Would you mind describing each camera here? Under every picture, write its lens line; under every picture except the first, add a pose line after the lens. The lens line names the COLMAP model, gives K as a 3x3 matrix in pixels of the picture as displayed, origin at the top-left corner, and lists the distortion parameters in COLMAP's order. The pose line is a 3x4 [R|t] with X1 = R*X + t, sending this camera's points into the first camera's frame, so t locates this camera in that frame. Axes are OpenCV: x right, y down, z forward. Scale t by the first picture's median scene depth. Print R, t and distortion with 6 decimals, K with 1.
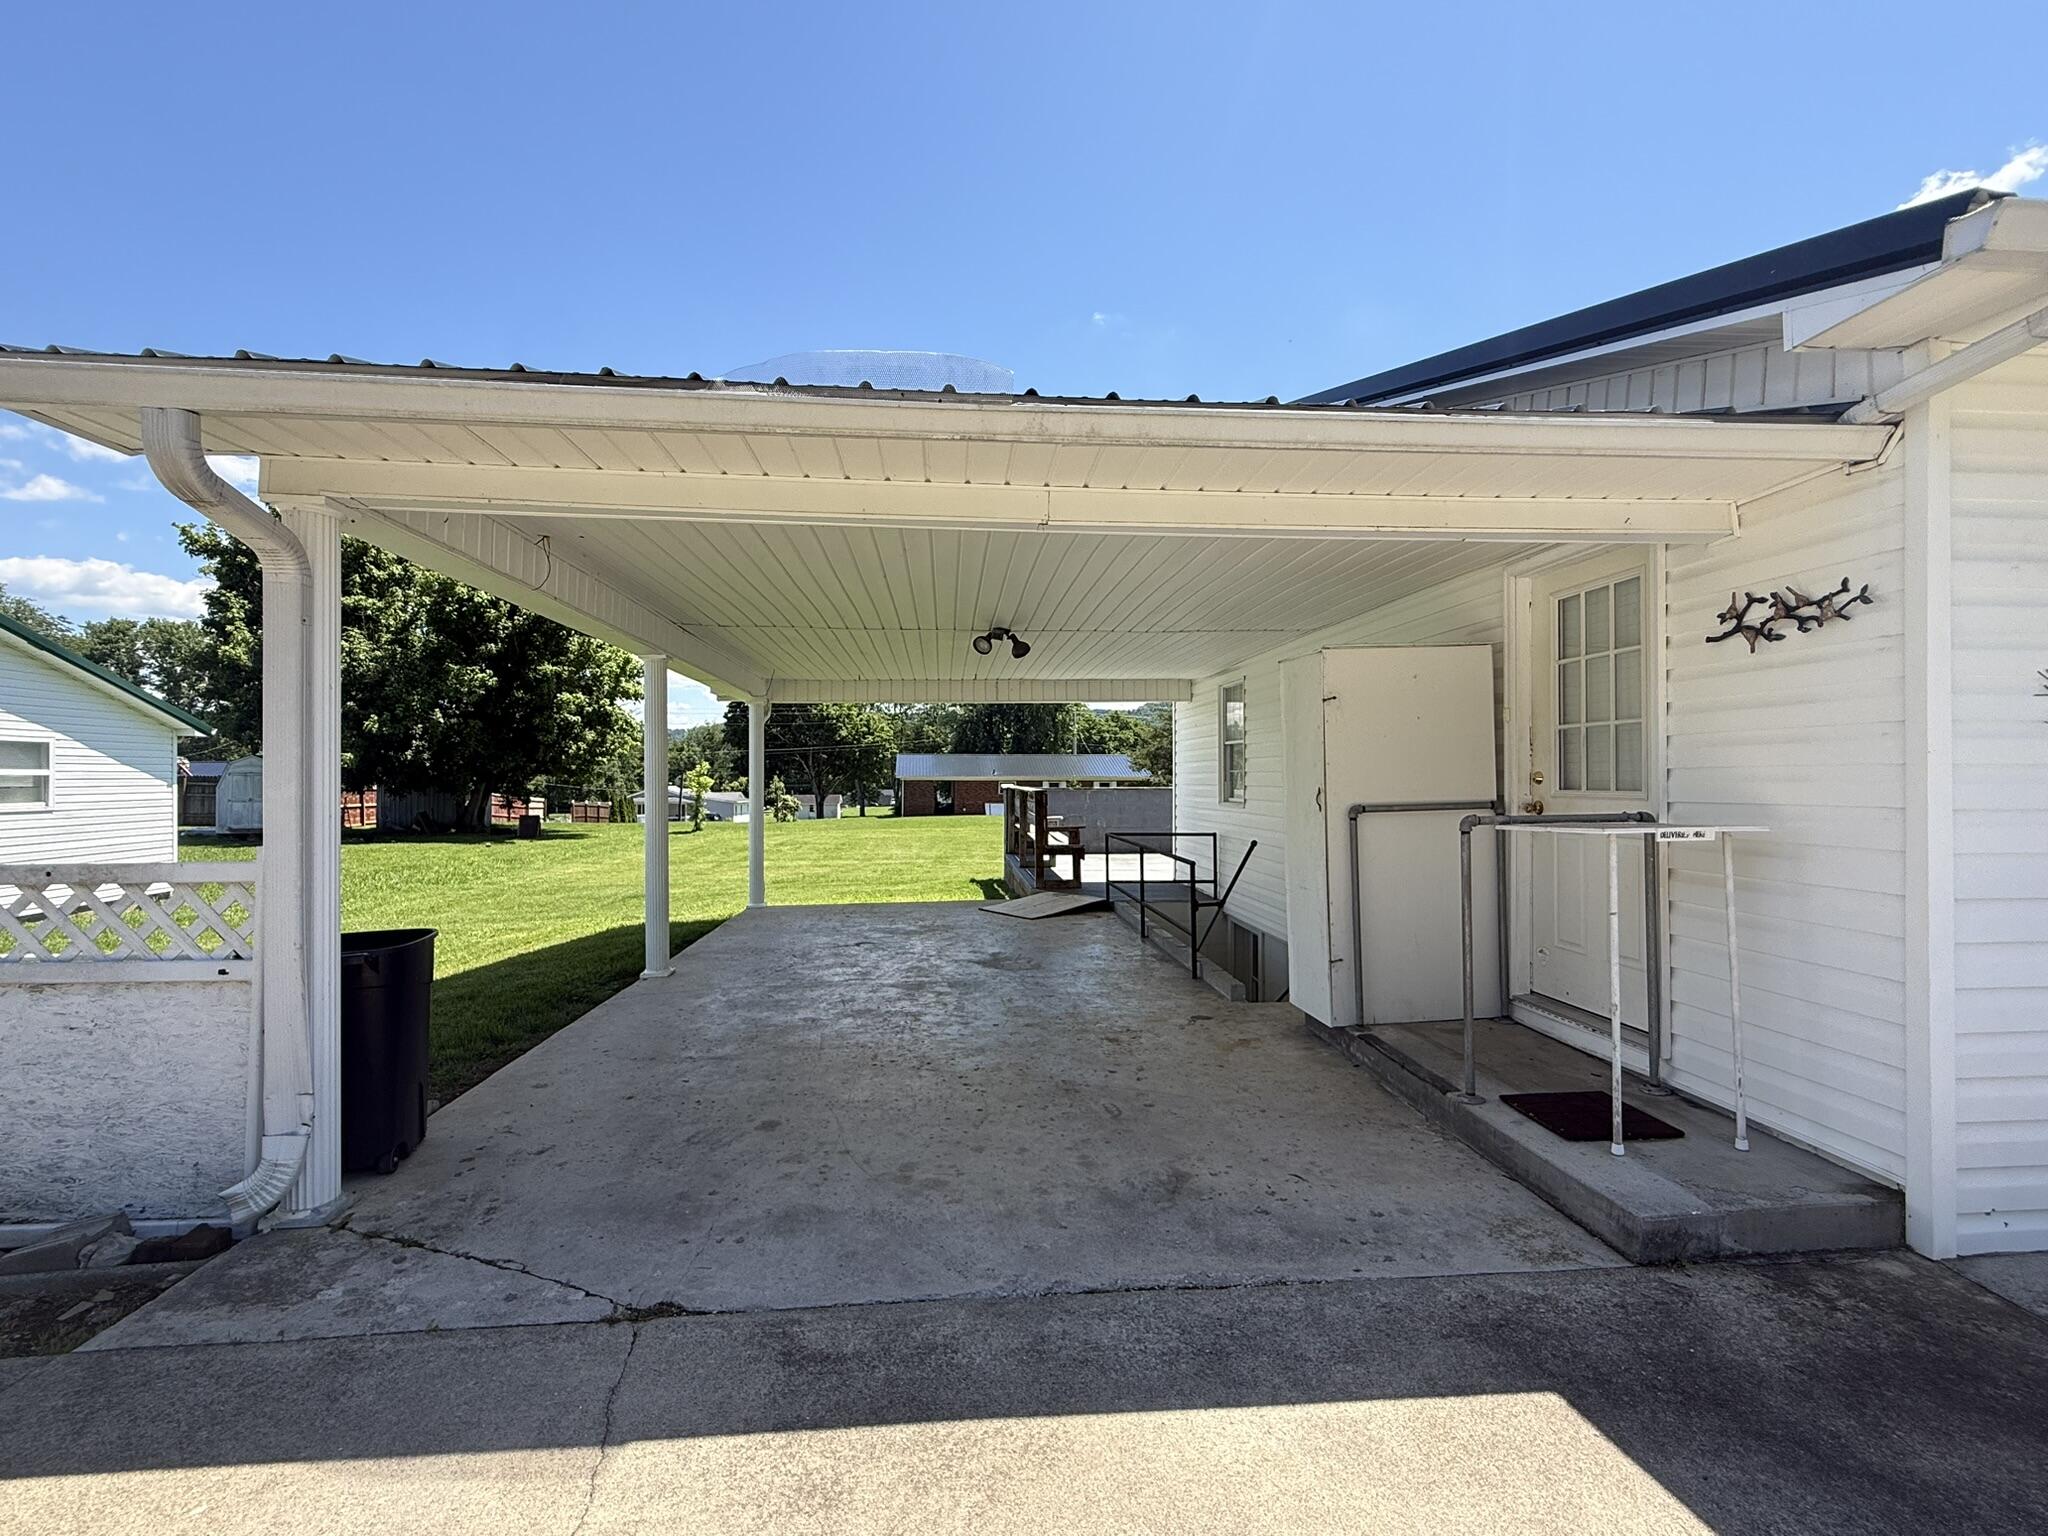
lens RADIAL K [[936.8, 0, 1024.0], [0, 936.8, 768.0], [0, 0, 1]] dist [0.012870, -0.000153]
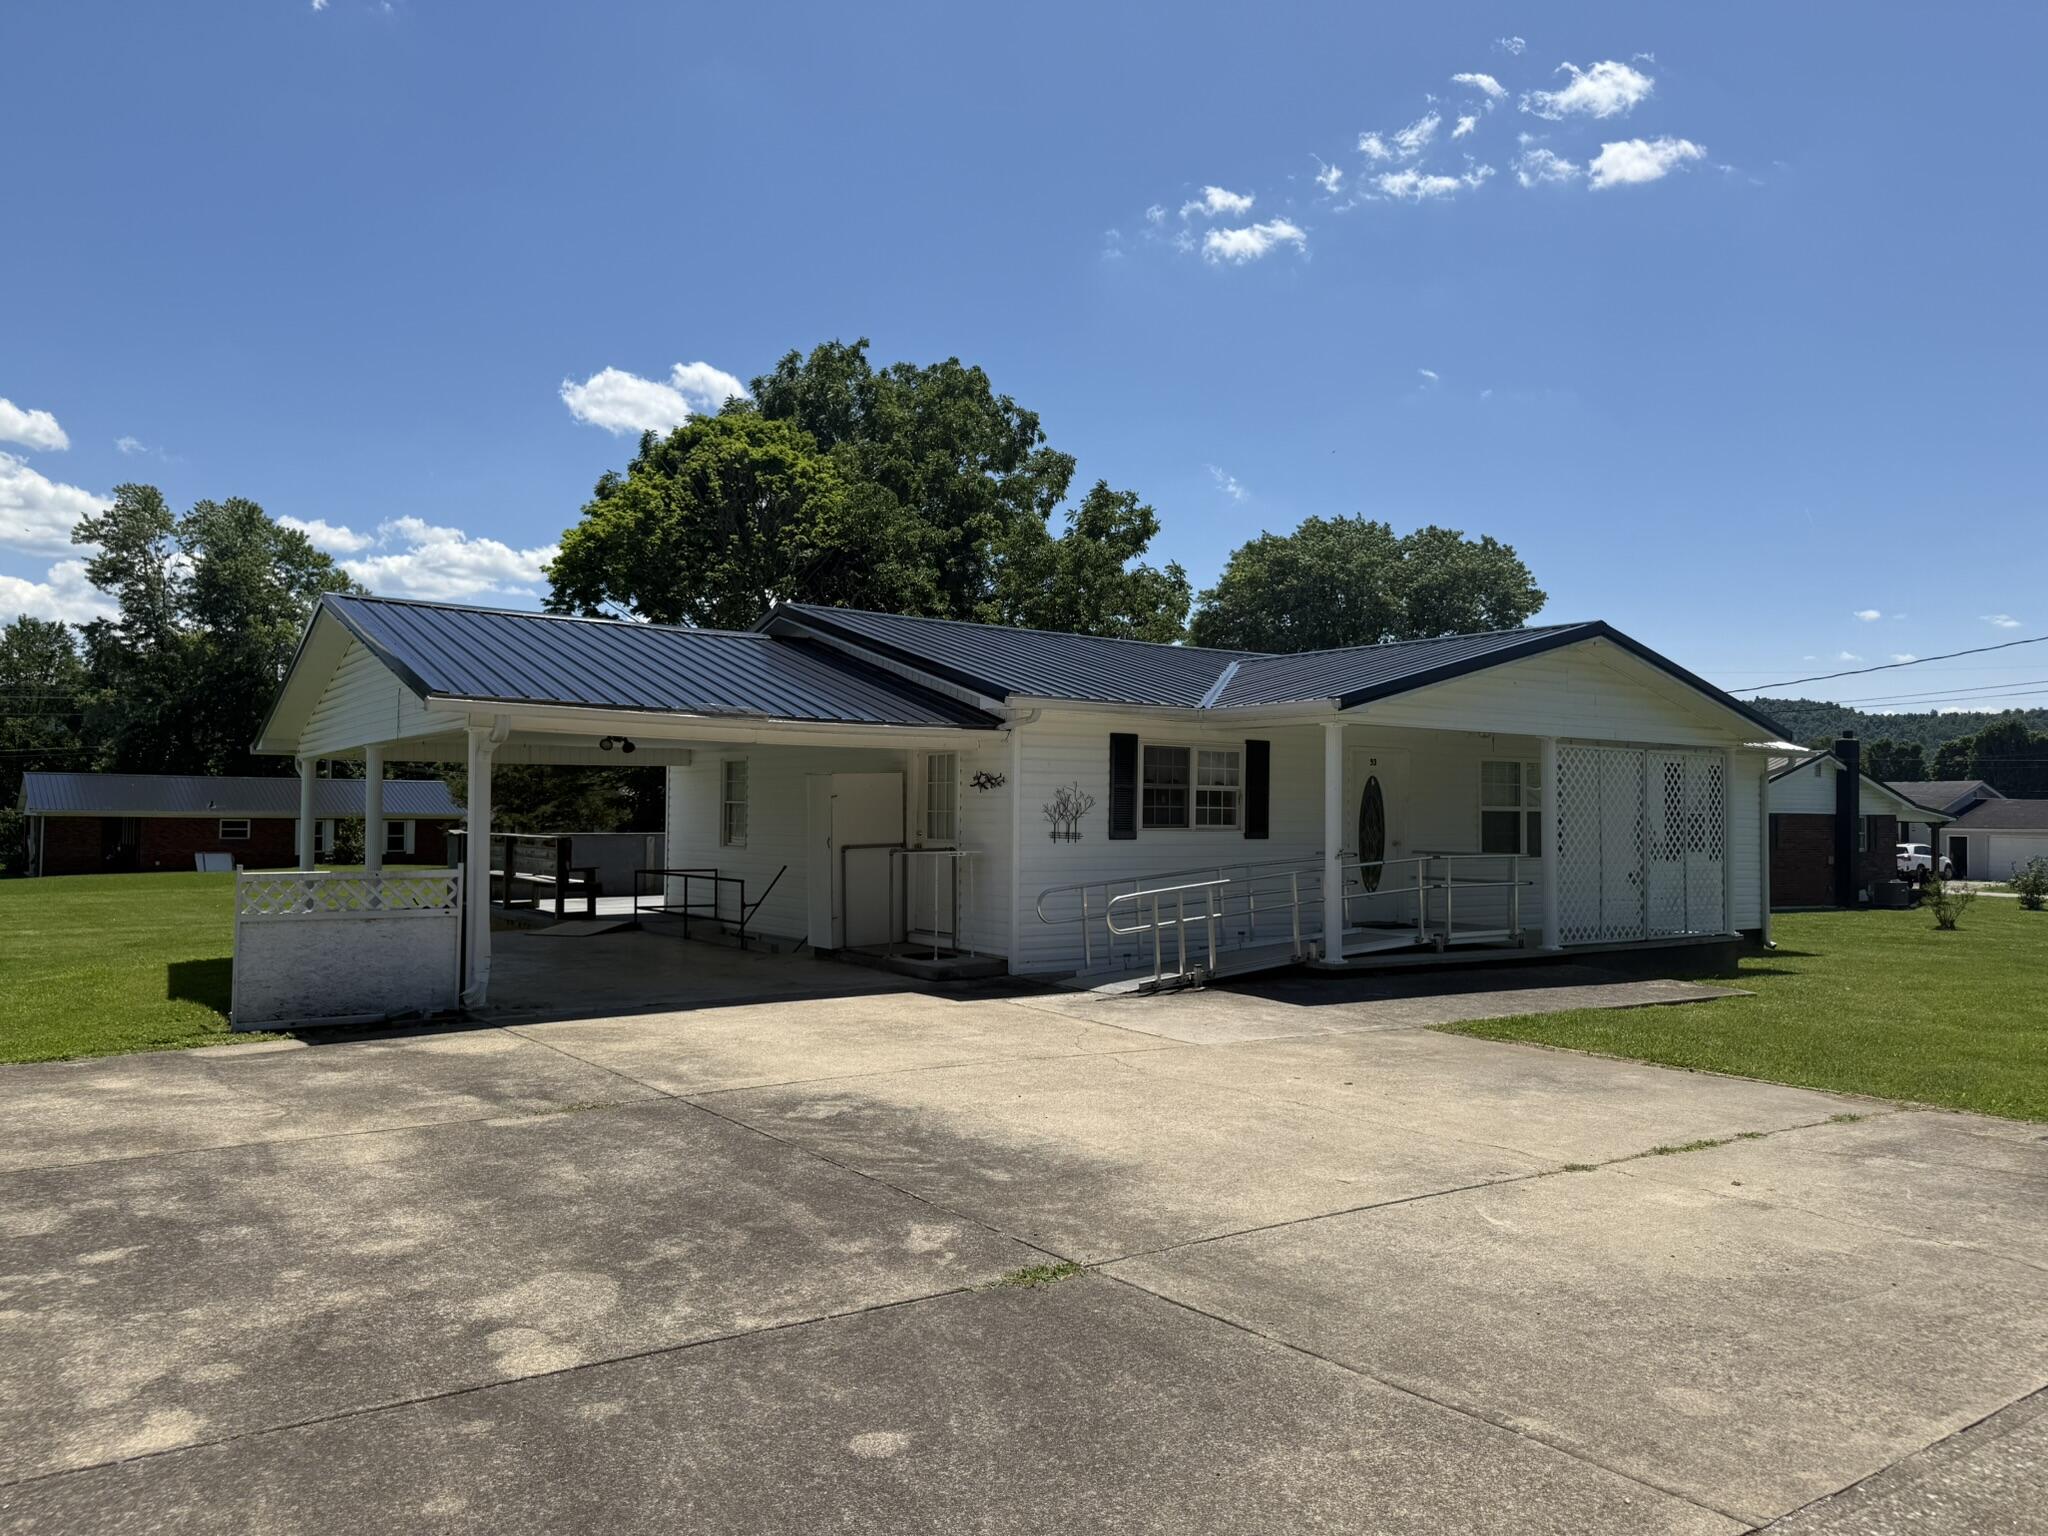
lens RADIAL K [[1441.3, 0, 1024.0], [0, 1441.3, 768.0], [0, 0, 1]] dist [0.030293, 0.001898]
pose [[0.855749, 0.023714, 0.516847, -1.259165], [-0.013339, 0.999628, -0.023780, -0.081001], [-0.517219, 0.013455, 0.855747, -2.555367]]
